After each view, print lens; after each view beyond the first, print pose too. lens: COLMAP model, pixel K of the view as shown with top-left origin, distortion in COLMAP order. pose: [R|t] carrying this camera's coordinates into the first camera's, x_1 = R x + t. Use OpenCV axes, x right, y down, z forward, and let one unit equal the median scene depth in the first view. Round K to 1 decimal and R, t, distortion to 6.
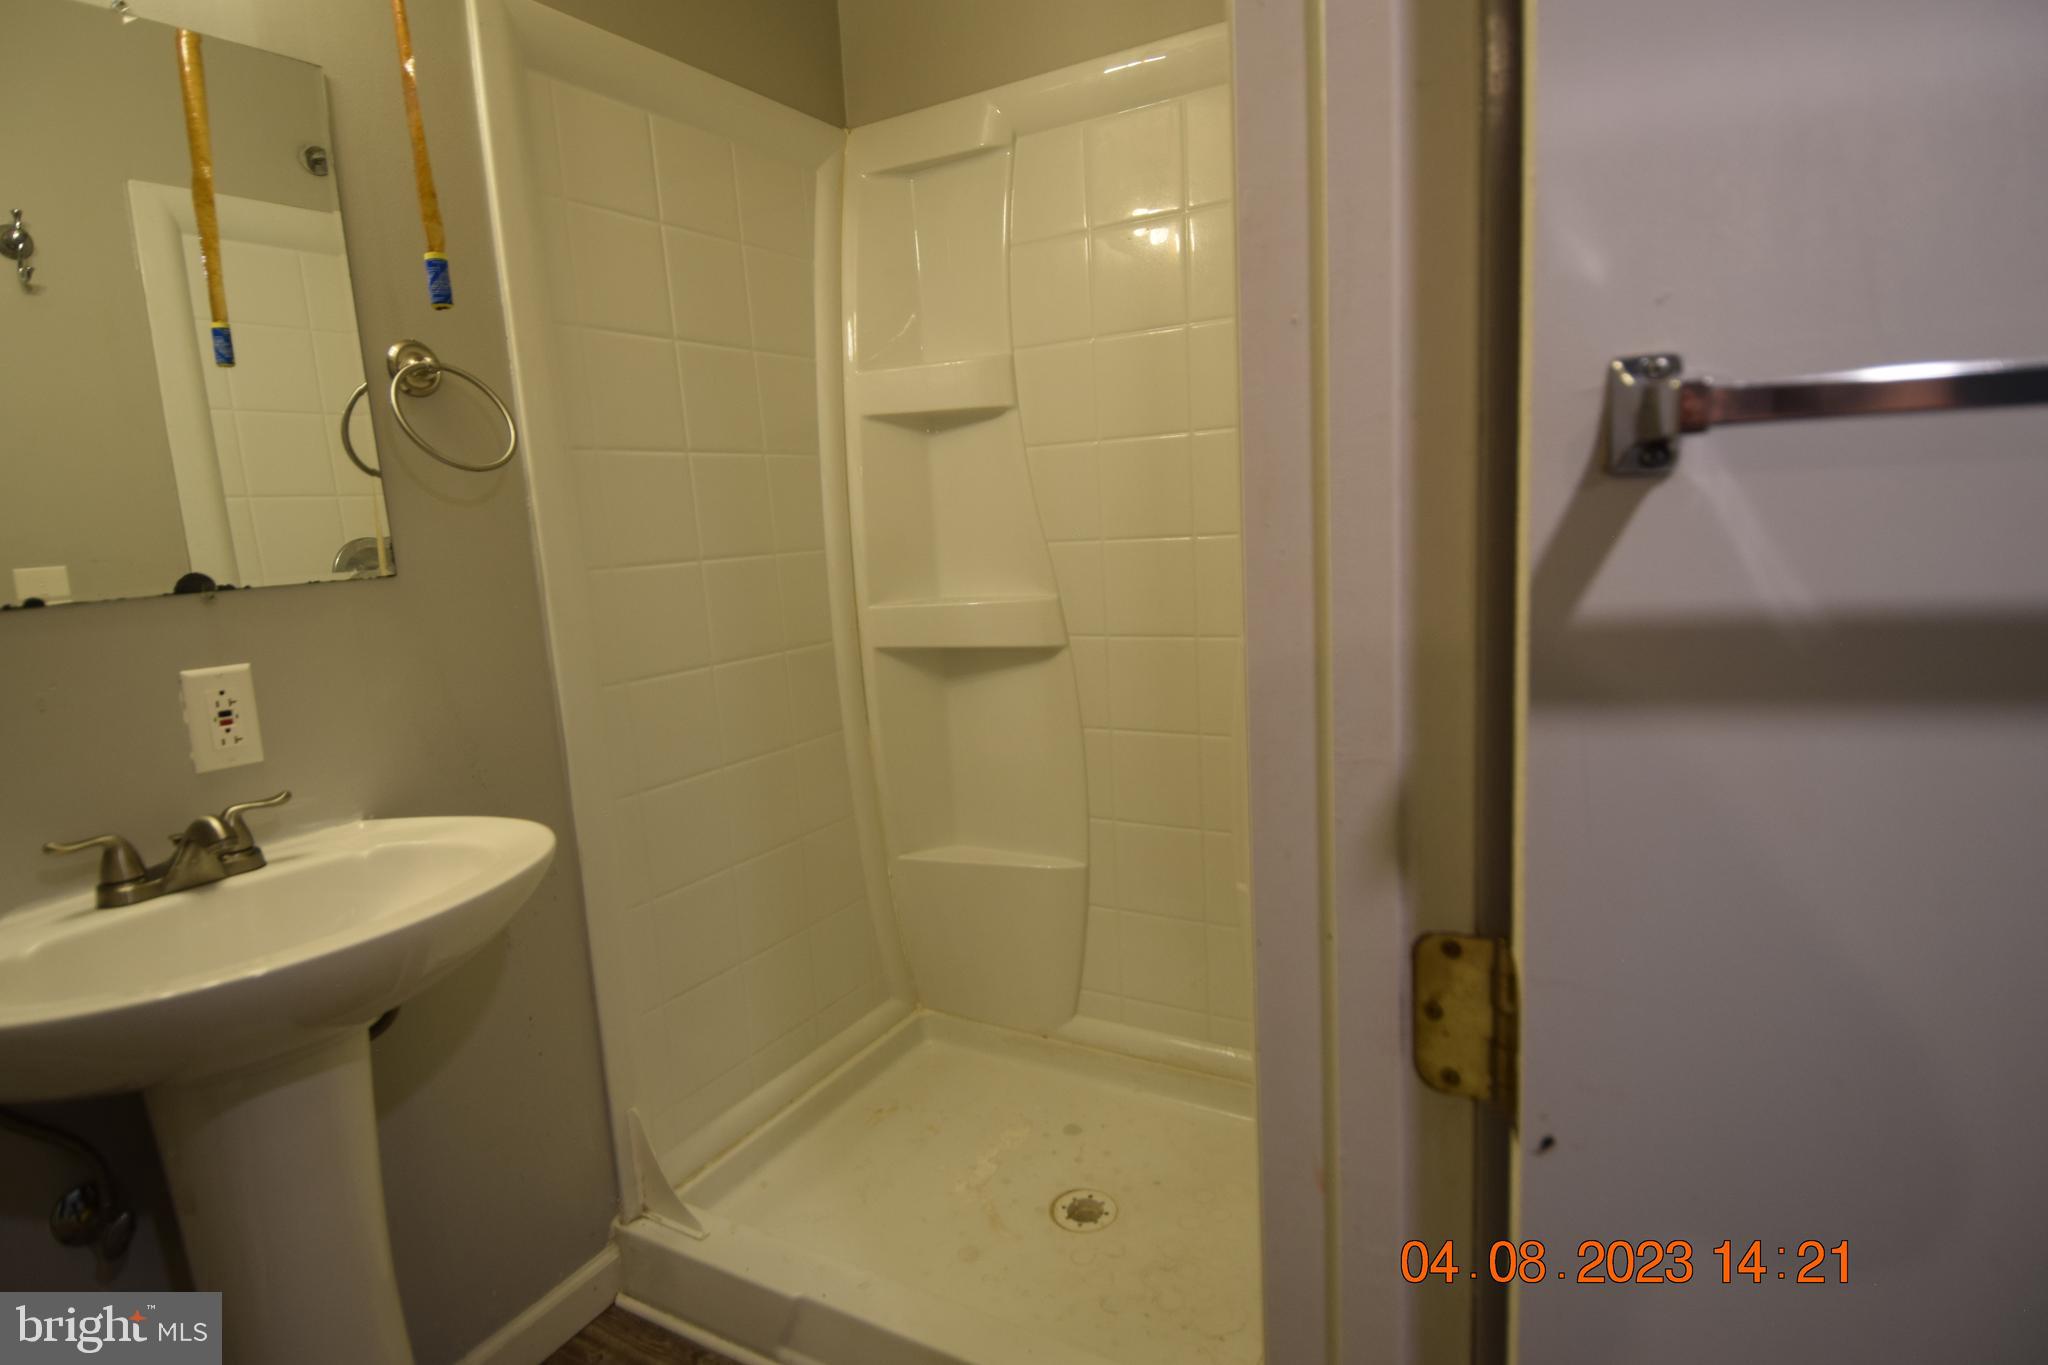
lens RADIAL K [[1126.7, 0, 1005.1], [0, 1126.7, 682.8], [0, 0, 1]] dist [0.050657, -0.056987]
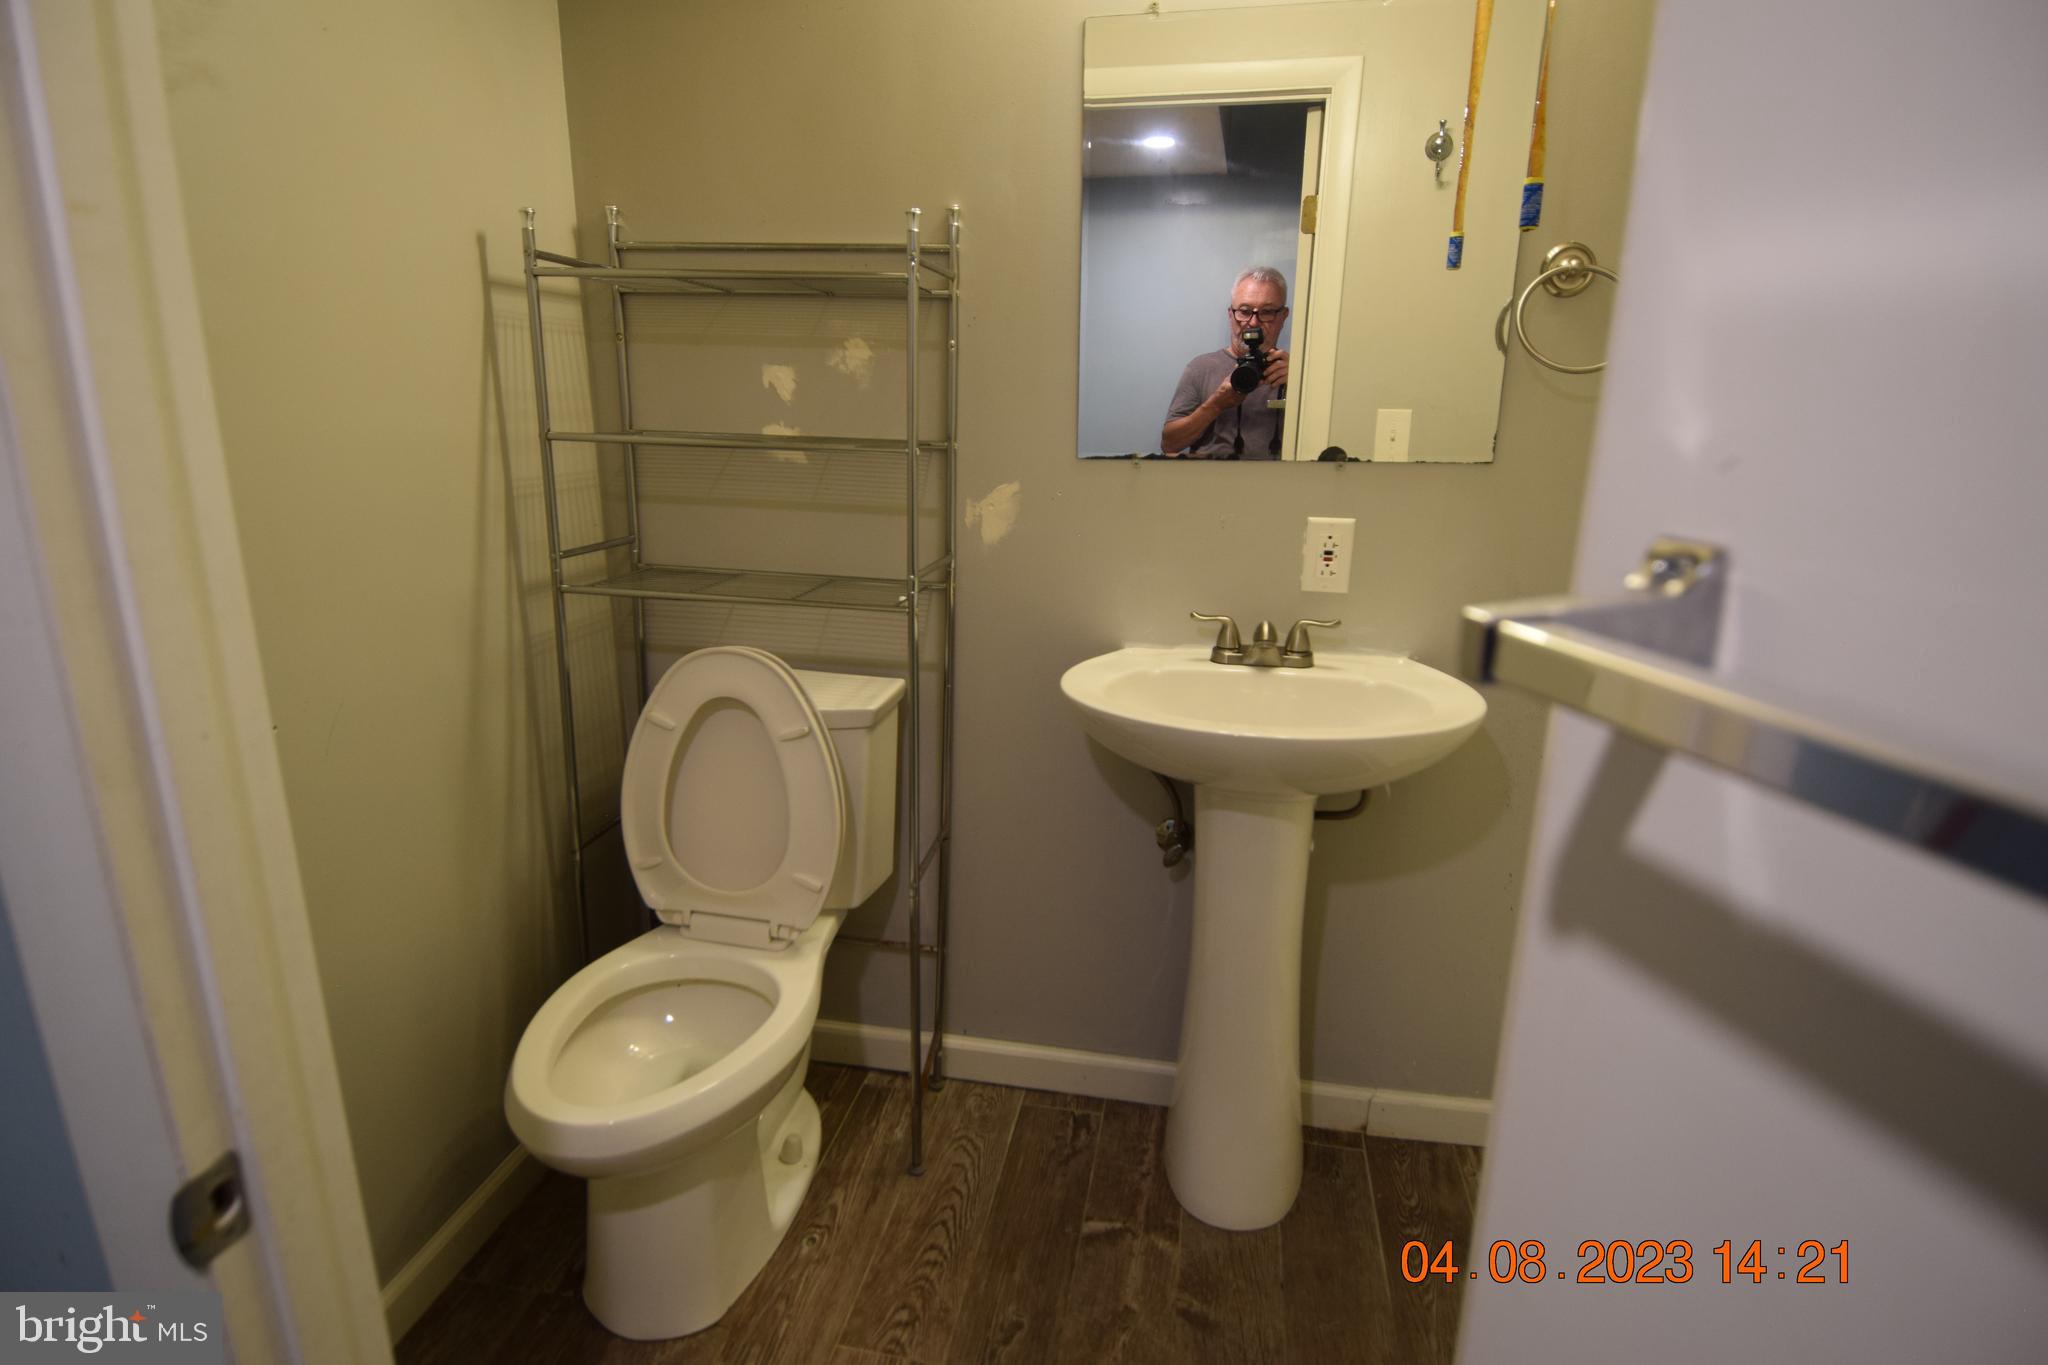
lens RADIAL K [[1126.7, 0, 1005.1], [0, 1126.7, 682.8], [0, 0, 1]] dist [0.050657, -0.056987]
pose [[0.321511, 0.315468, -0.892811, 0.447998], [-0.160684, 0.947373, 0.276883, -0.138393], [0.933173, 0.054440, 0.355281, 0.168664]]
